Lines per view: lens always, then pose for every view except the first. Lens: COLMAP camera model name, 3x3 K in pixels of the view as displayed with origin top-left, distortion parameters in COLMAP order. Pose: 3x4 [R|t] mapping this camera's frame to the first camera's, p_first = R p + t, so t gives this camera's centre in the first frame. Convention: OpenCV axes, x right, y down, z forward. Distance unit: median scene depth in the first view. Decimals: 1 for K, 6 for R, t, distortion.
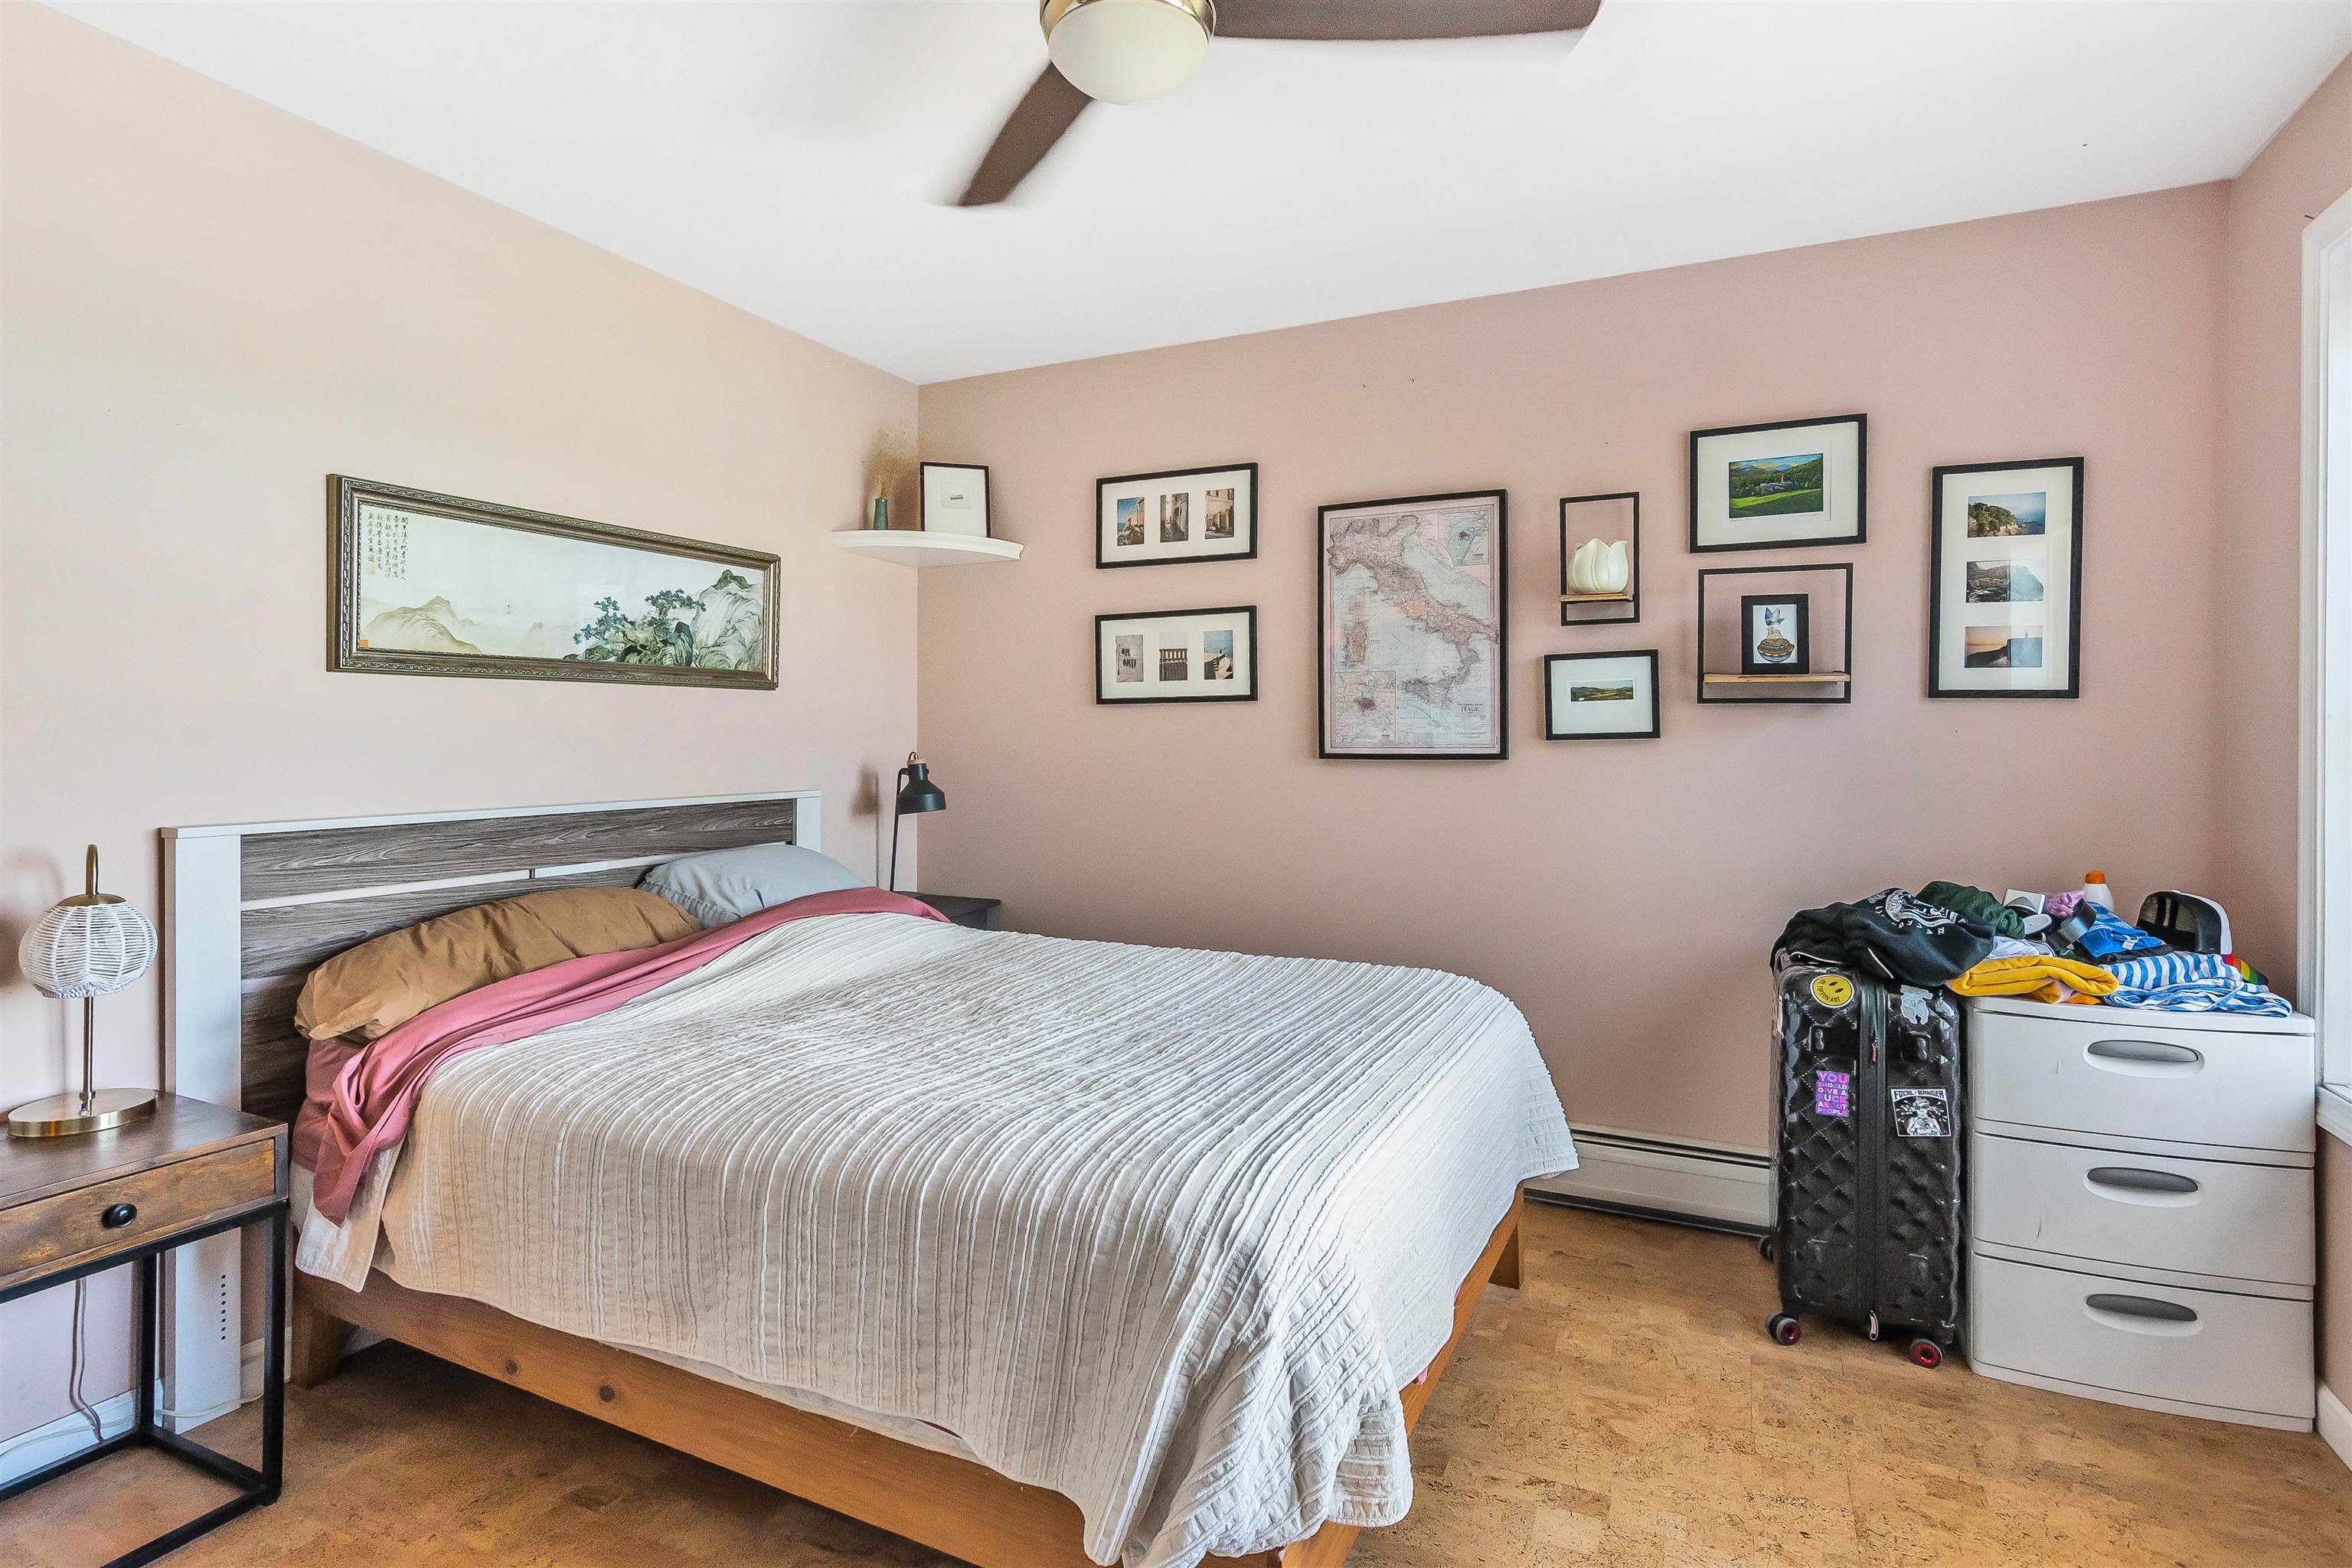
lens RADIAL K [[1174.4, 0, 1150.7], [0, 1174.4, 749.7], [0, 0, 1]] dist [0.000728, 0.000199]
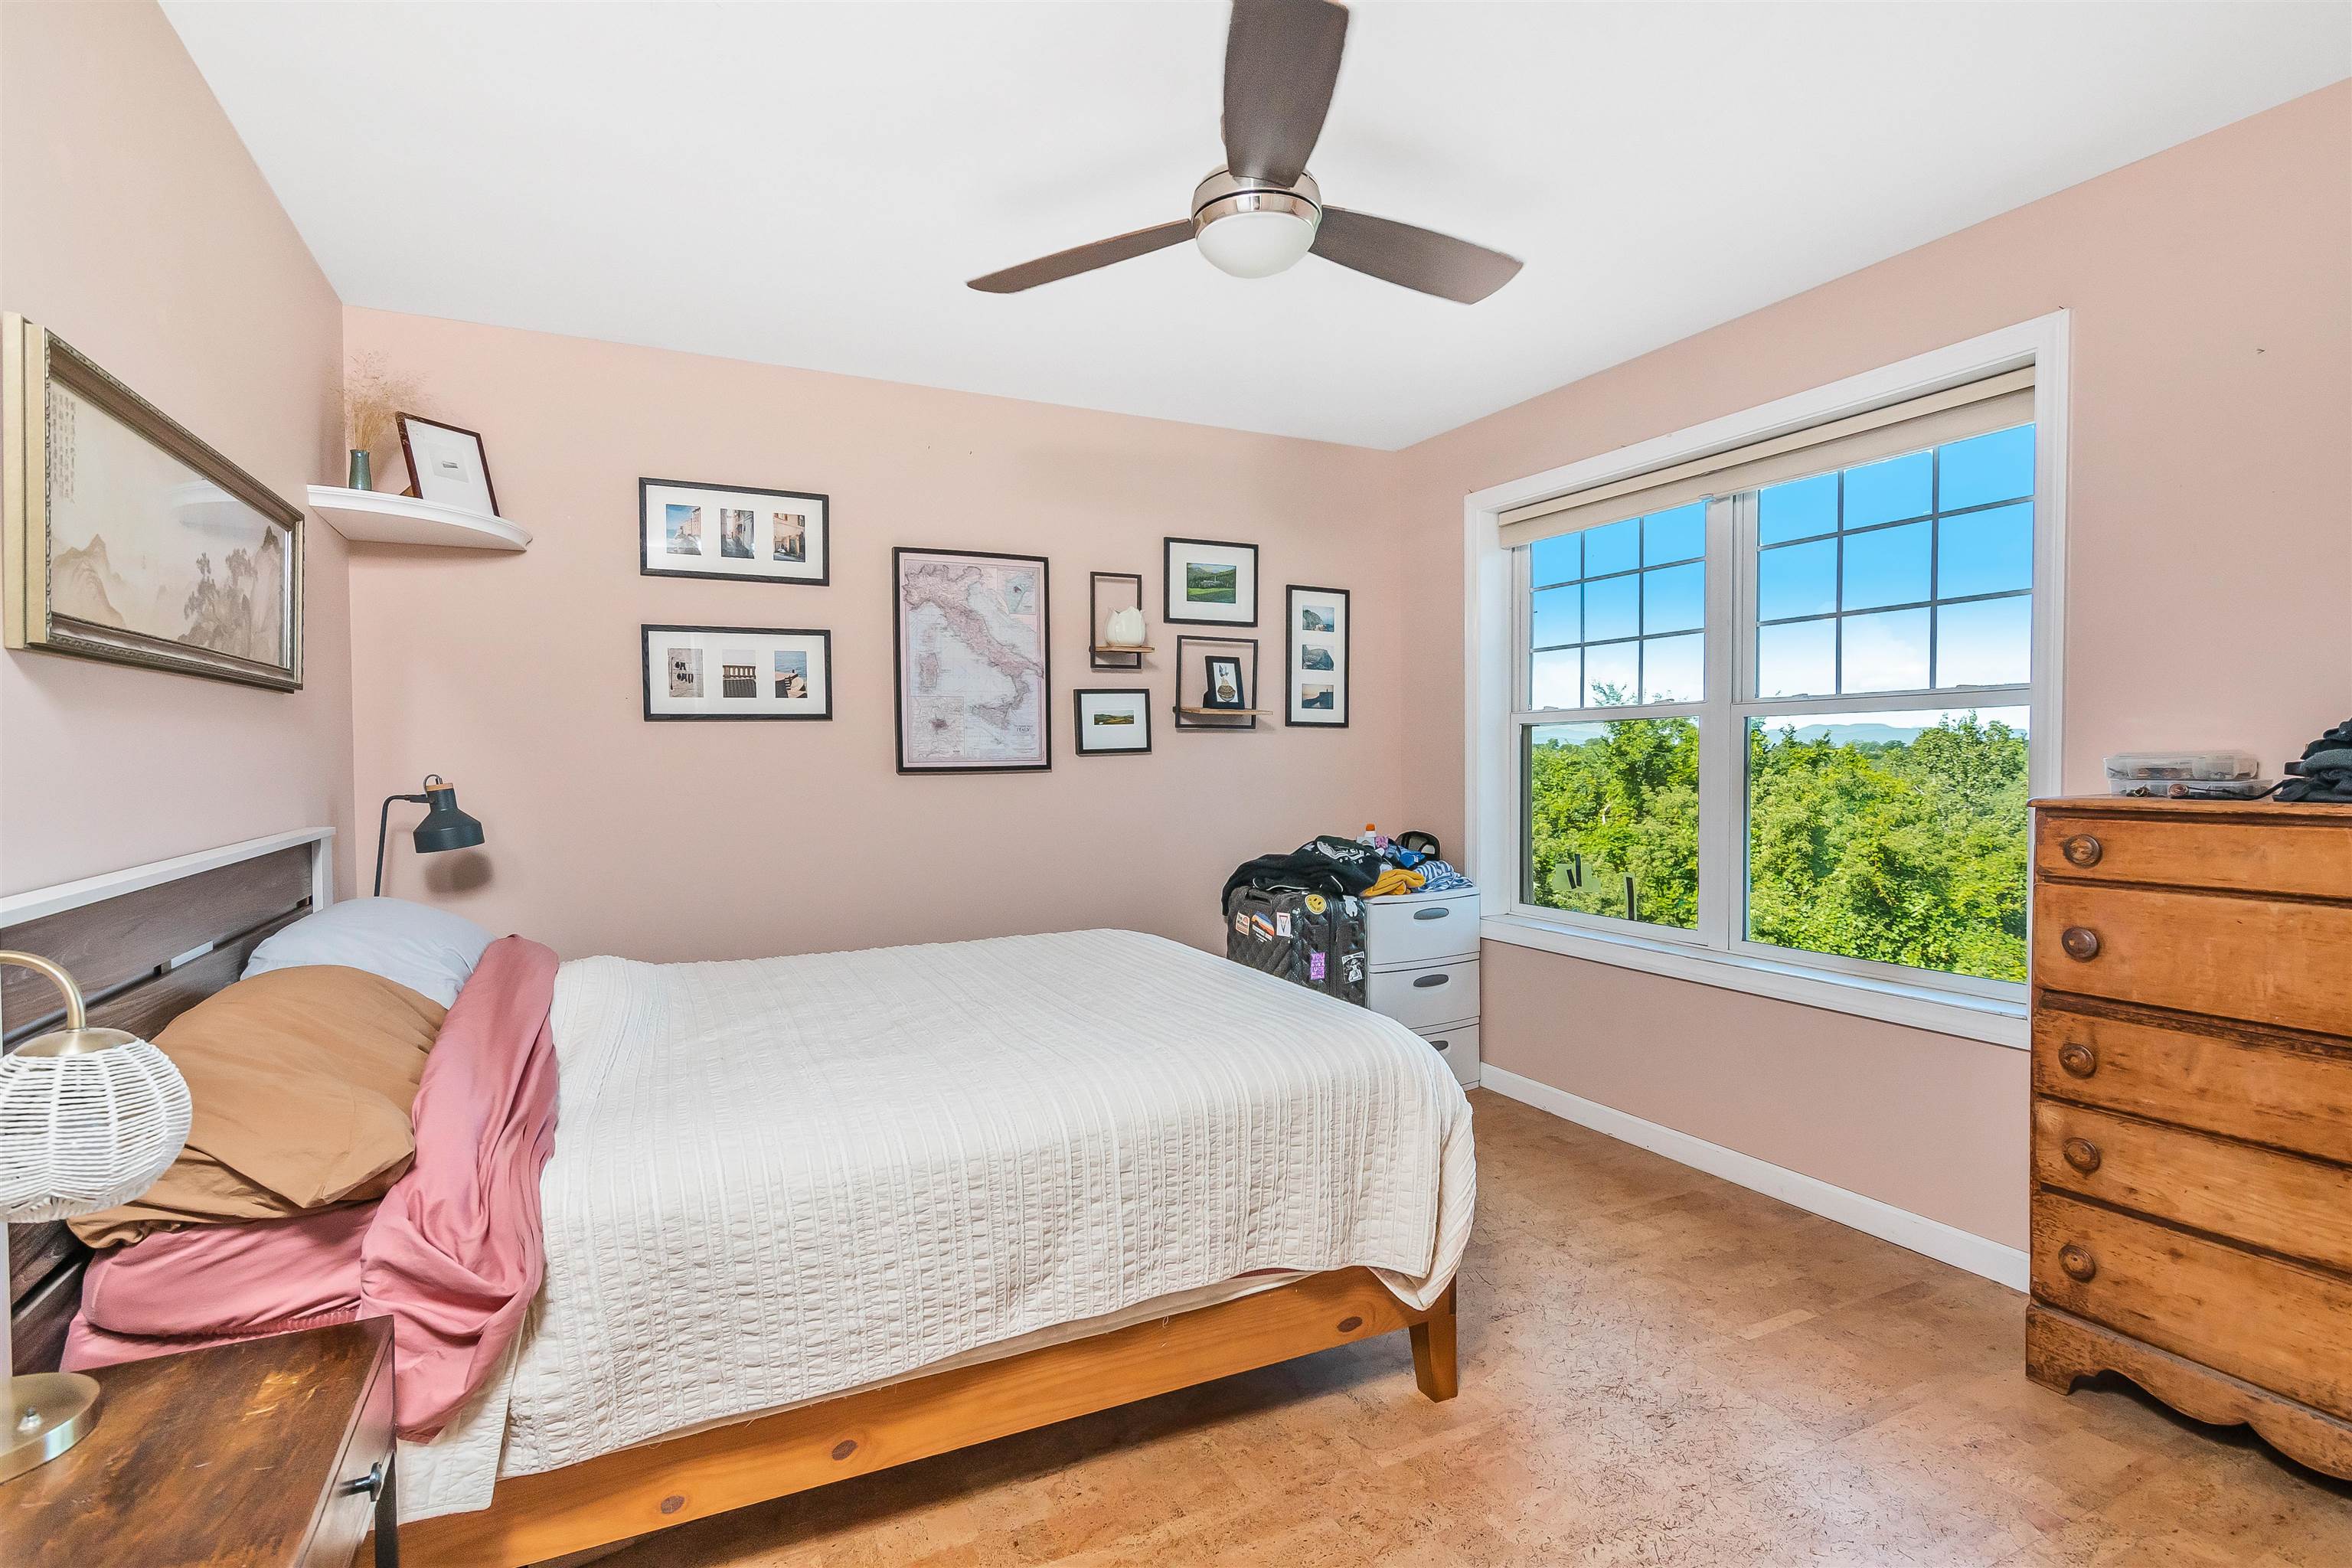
lens RADIAL K [[1128.2, 0, 1170.1], [0, 1128.2, 788.0], [0, 0, 1]] dist [-0.003769, 0.004841]
pose [[0.616988, -0.029832, 0.786407, -0.588982], [0.015820, 0.999549, 0.025506, -0.000873], [-0.786814, -0.003296, 0.617182, 0.140181]]
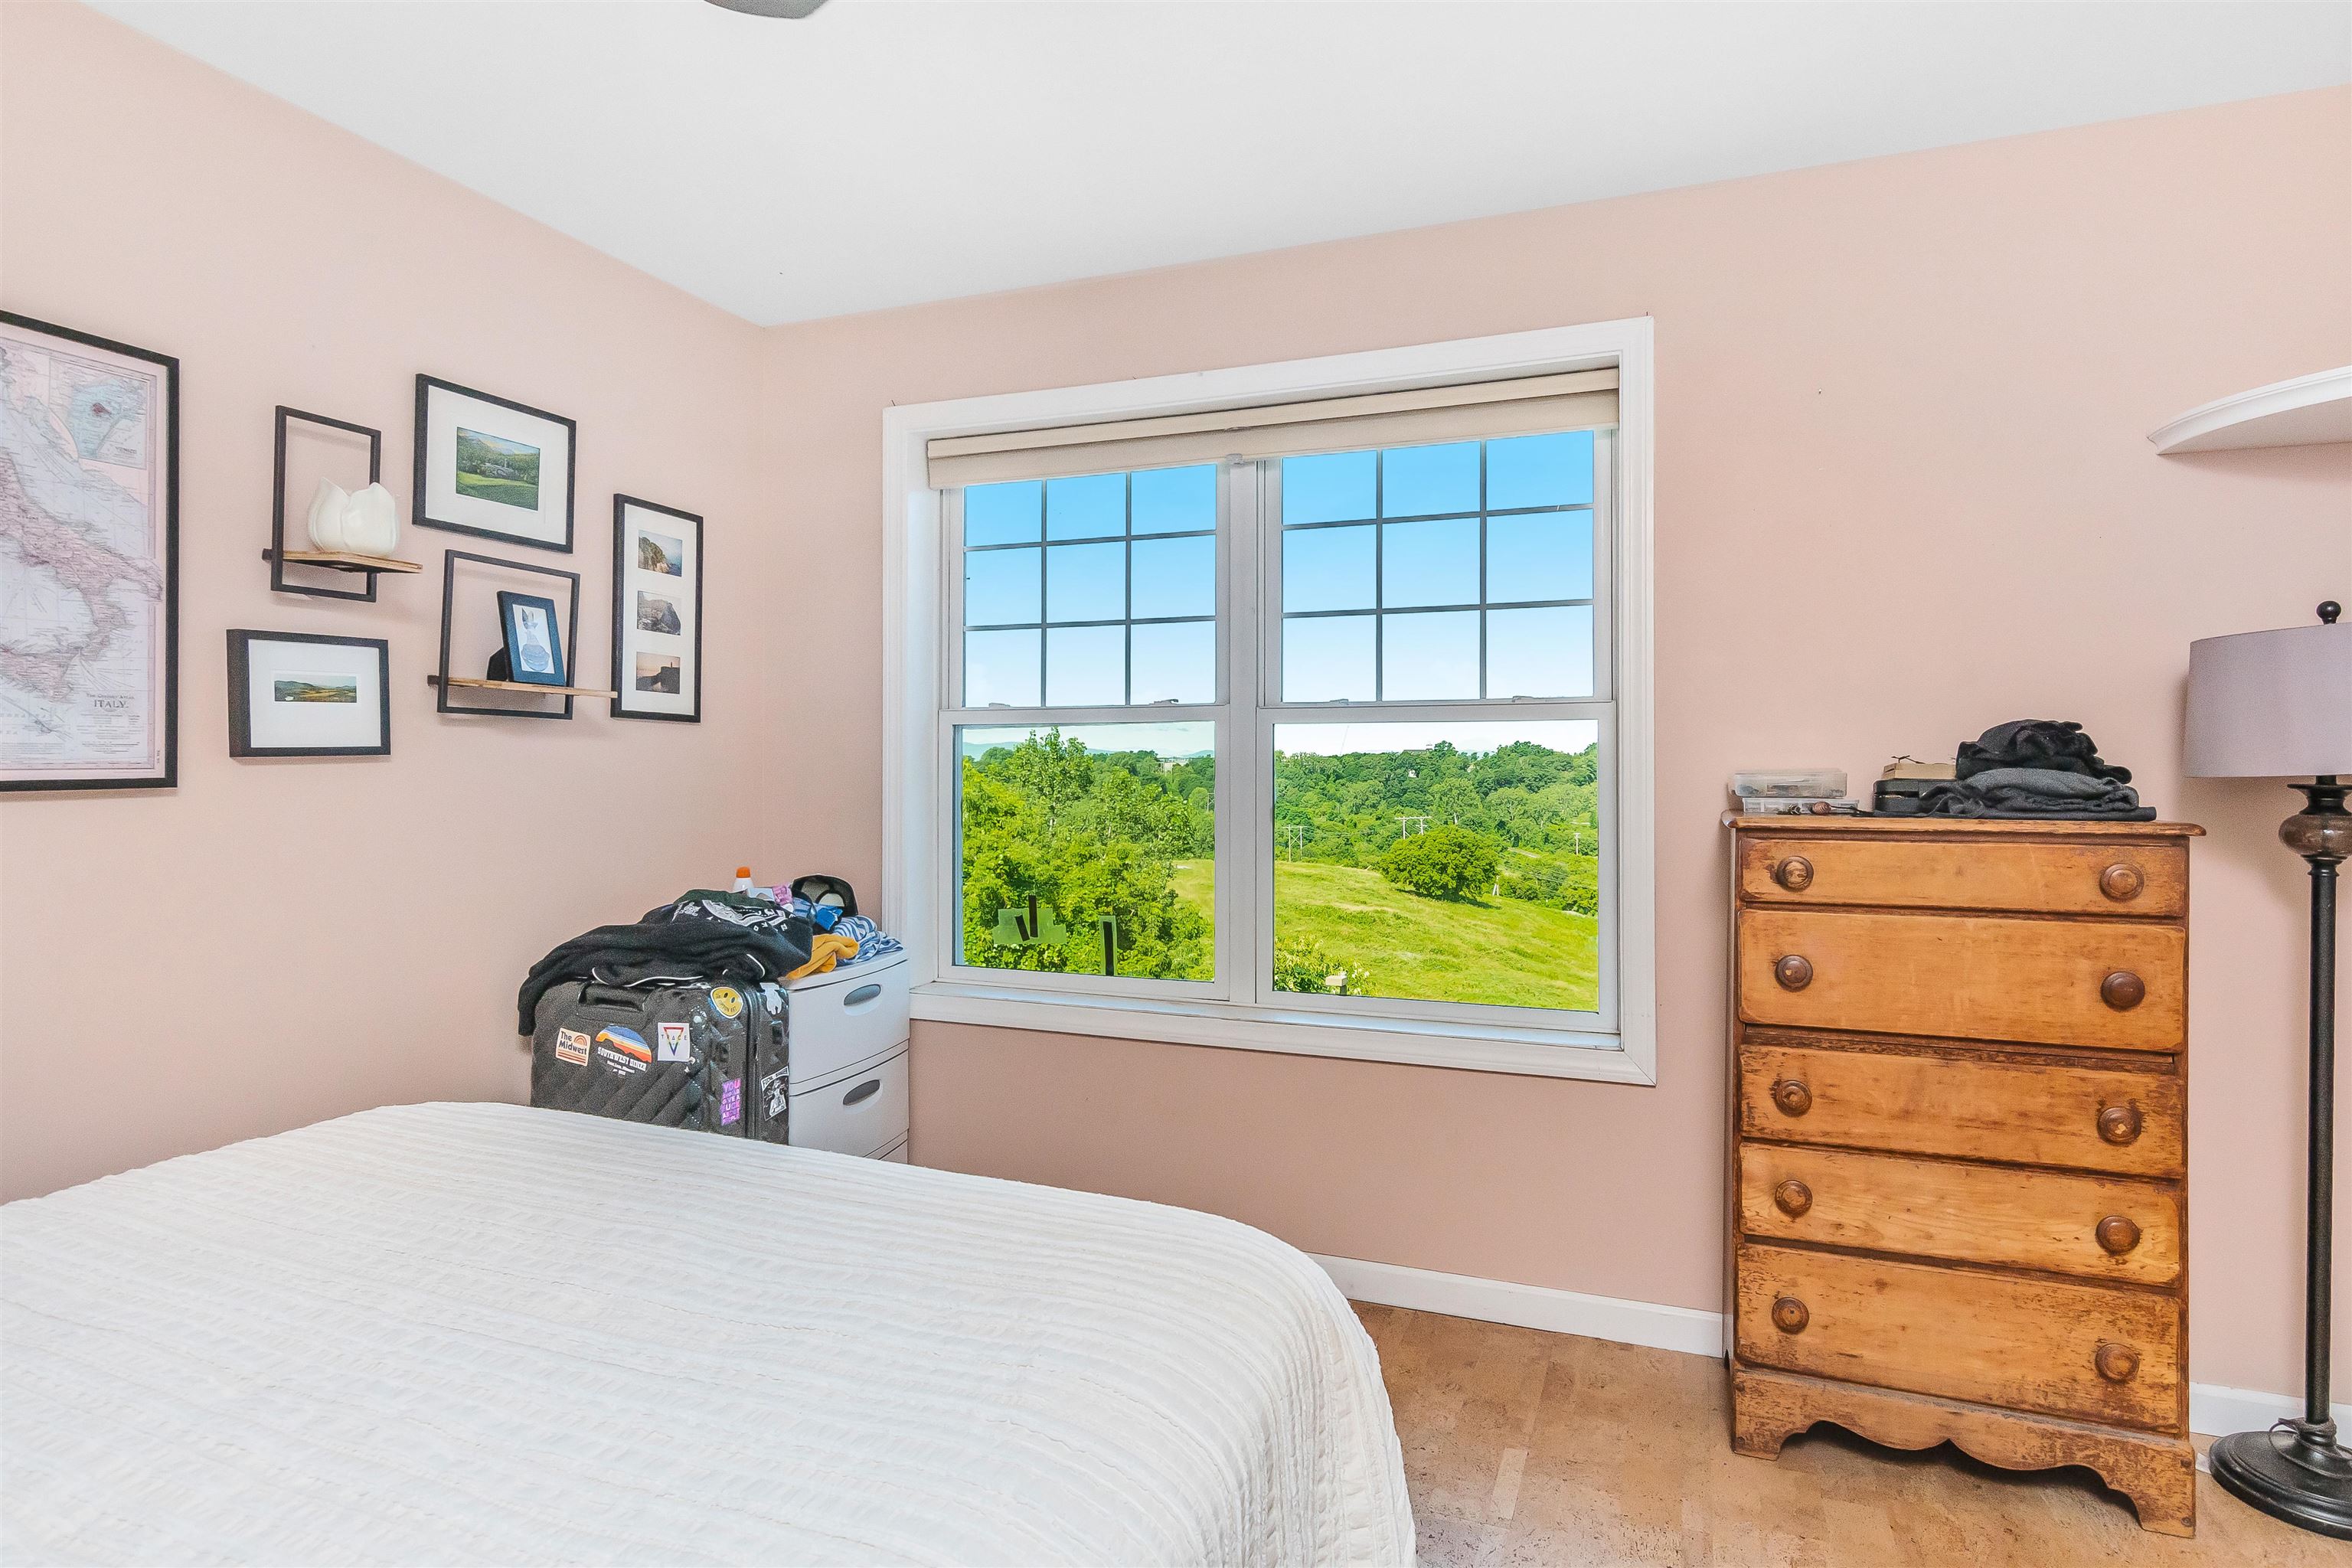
lens RADIAL K [[1263.8, 0, 1174.7], [0, 1263.8, 760.2], [0, 0, 1]] dist [-0.001944, -0.000621]
pose [[-0.070690, 0.001165, 0.997498, -0.414135], [0.005484, 0.999985, -0.000779, -0.002739], [-0.997483, 0.005415, -0.070695, 0.516728]]
